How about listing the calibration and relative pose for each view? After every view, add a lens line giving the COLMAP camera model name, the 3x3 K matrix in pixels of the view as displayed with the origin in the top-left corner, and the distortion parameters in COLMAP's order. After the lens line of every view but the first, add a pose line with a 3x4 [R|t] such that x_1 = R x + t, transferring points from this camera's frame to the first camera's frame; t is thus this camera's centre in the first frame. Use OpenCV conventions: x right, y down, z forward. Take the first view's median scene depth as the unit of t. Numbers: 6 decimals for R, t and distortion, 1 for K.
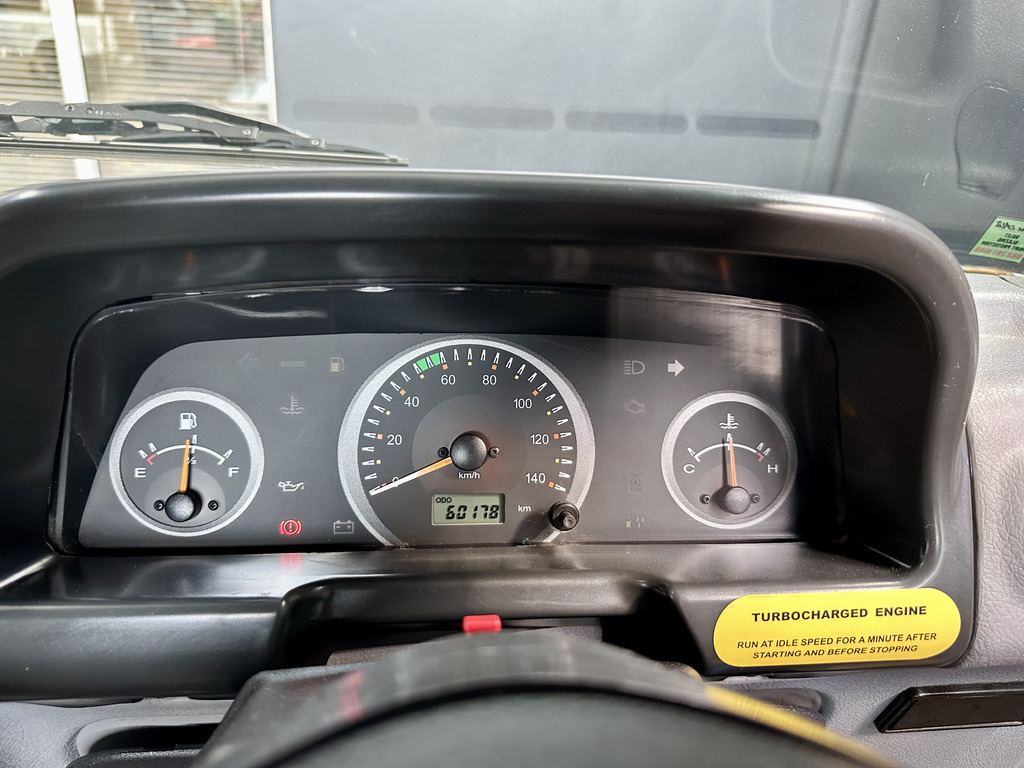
lens RADIAL K [[724.9, 0, 515.7], [0, 724.9, 382.5], [0, 0, 1]] dist [-0.007193, -0.007974]
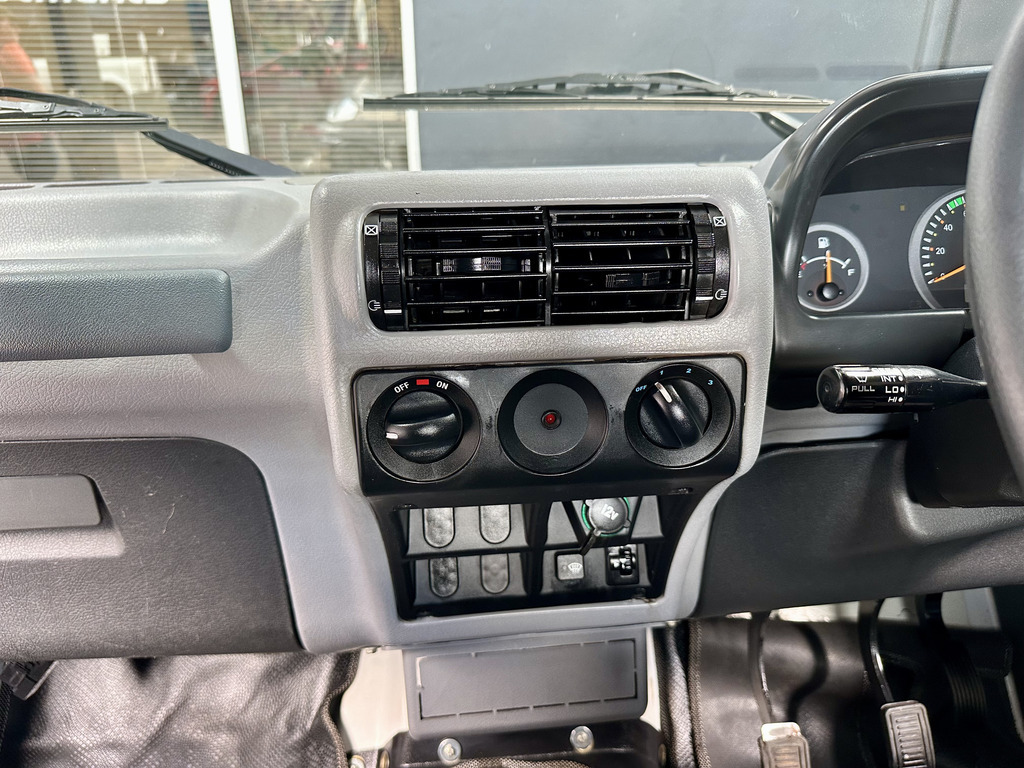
lens RADIAL K [[724.9, 0, 508.5], [0, 724.9, 386.7], [0, 0, 1]] dist [-0.007193, -0.007974]
pose [[0.998210, -0.052842, -0.028009, -1.106097], [0.052377, 0.998481, -0.017090, 0.360798], [0.028869, 0.015592, 0.999462, -0.642874]]
